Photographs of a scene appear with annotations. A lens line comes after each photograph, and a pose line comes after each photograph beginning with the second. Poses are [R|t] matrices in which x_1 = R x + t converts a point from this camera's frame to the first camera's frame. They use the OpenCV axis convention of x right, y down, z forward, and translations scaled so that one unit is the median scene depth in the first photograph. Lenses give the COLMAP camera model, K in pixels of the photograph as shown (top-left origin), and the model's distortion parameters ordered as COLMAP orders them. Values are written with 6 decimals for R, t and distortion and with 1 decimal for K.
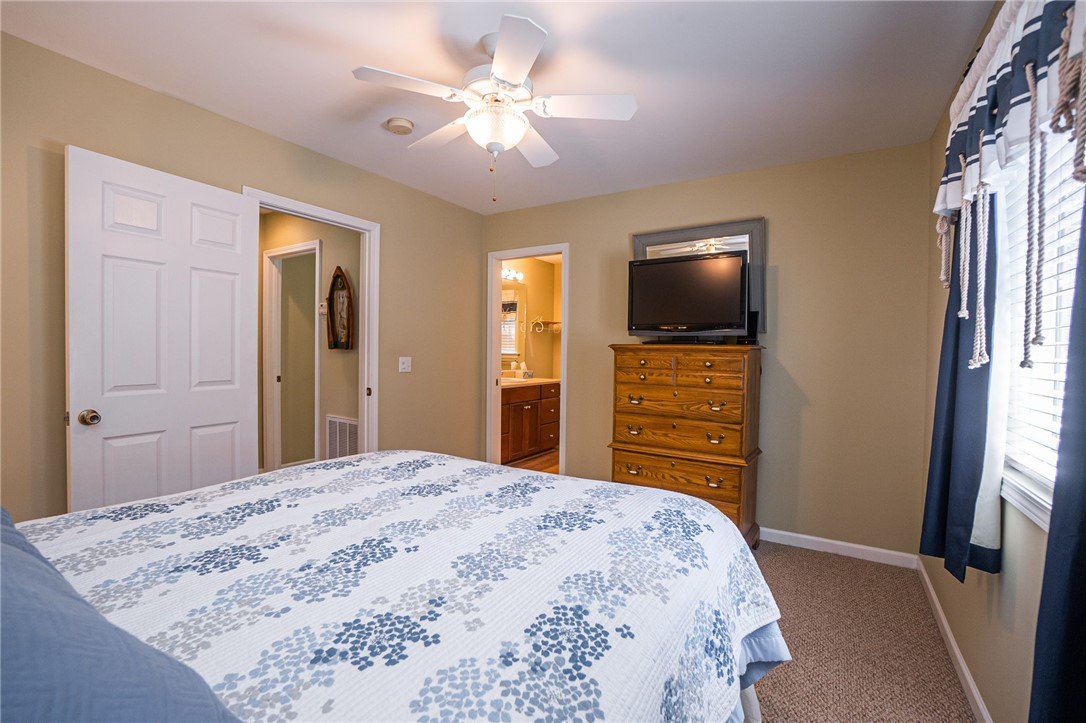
lens RADIAL K [[495.5, 0, 540.1], [0, 495.5, 358.6], [0, 0, 1]] dist [-0.033598, 0.000297]
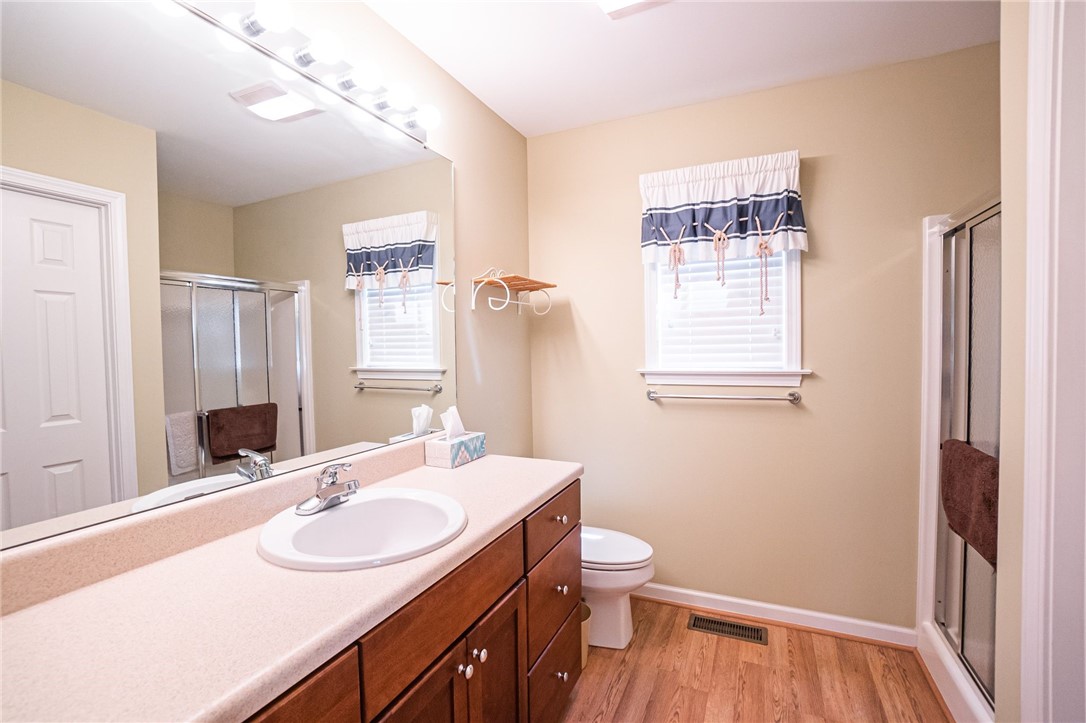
lens RADIAL K [[495.5, 0, 540.1], [0, 495.5, 358.6], [0, 0, 1]] dist [-0.033598, 0.000297]
pose [[0.992309, -0.037047, 0.118112, -0.014249], [0.036206, 0.999301, 0.009261, -0.022486], [-0.118373, -0.004913, 0.992957, 0.661538]]
